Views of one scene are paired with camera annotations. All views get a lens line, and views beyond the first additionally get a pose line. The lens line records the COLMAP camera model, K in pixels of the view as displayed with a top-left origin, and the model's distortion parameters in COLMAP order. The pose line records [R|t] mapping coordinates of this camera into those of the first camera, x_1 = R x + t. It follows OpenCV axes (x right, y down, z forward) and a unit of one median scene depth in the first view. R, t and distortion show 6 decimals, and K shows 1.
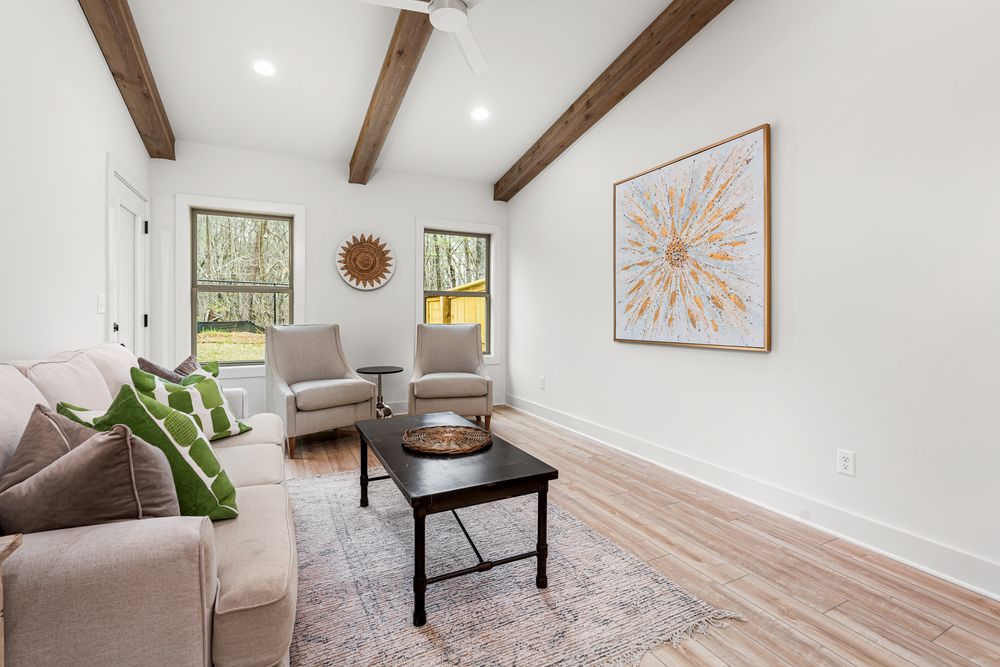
lens RADIAL K [[449.2, 0, 503.4], [0, 449.2, 319.4], [0, 0, 1]] dist [-0.014819, 0.004930]
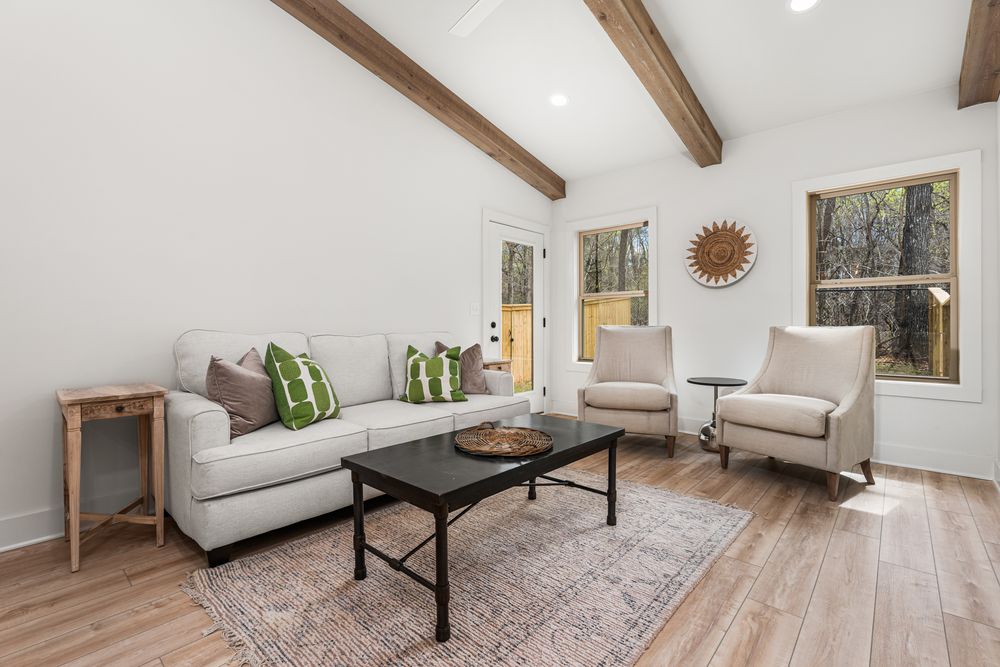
lens RADIAL K [[449.2, 0, 505.5], [0, 449.2, 325.6], [0, 0, 1]] dist [-0.014819, 0.004930]
pose [[0.368928, -0.003460, -0.929452, 0.338993], [-0.012264, 0.999888, -0.008590, 0.020847], [0.929377, 0.014568, 0.368844, 0.318460]]
